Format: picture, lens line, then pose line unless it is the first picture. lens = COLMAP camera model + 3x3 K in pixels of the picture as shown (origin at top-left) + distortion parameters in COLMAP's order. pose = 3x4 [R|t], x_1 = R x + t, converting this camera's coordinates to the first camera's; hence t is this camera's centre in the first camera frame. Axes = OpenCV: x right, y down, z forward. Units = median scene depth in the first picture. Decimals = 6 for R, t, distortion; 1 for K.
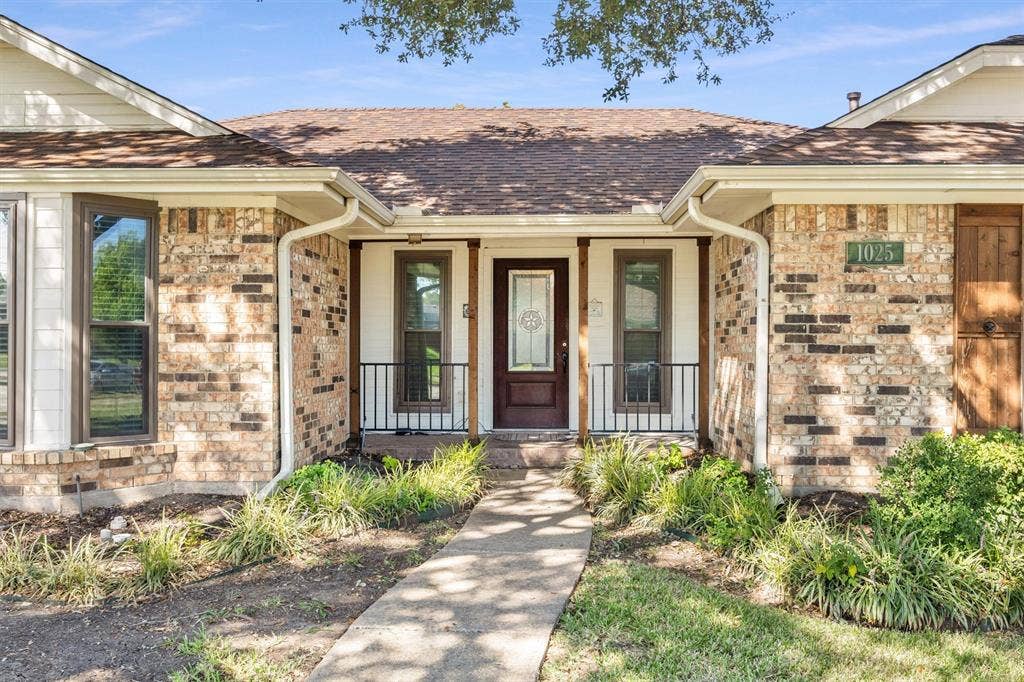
lens RADIAL K [[450.1, 0, 512.1], [0, 450.1, 344.7], [0, 0, 1]] dist [-0.002038, -0.000117]
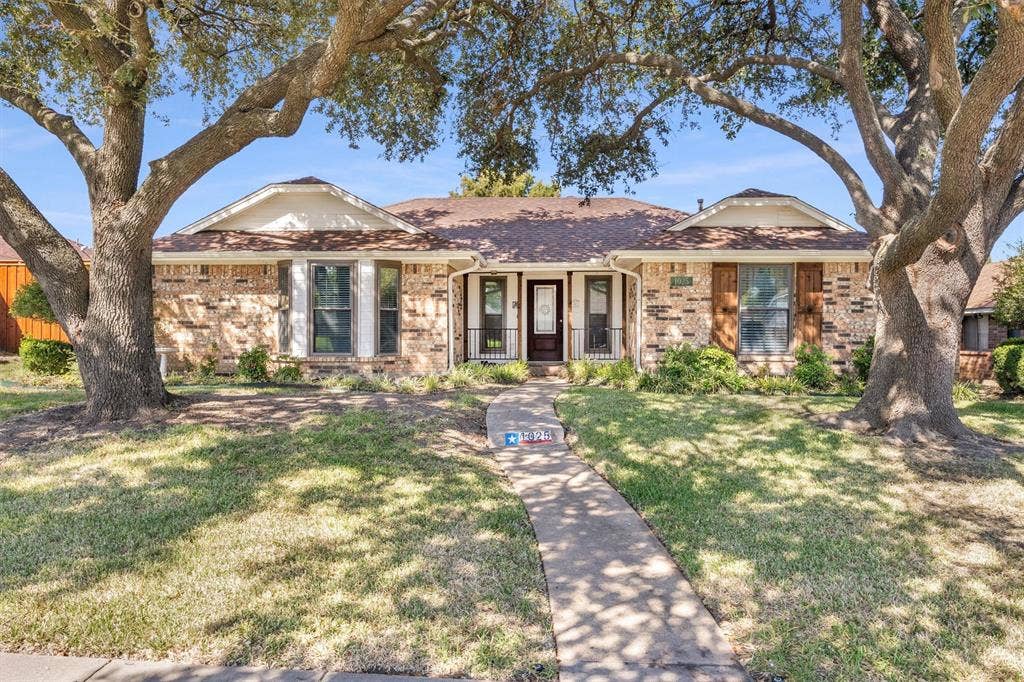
lens RADIAL K [[408.0, 0, 515.5], [0, 408.0, 343.6], [0, 0, 1]] dist [-0.003182, 0.000001]
pose [[0.999972, -0.003075, 0.006890, -0.132422], [0.002988, 0.999916, 0.012601, 0.098491], [-0.006928, -0.012580, 0.999897, -1.089971]]
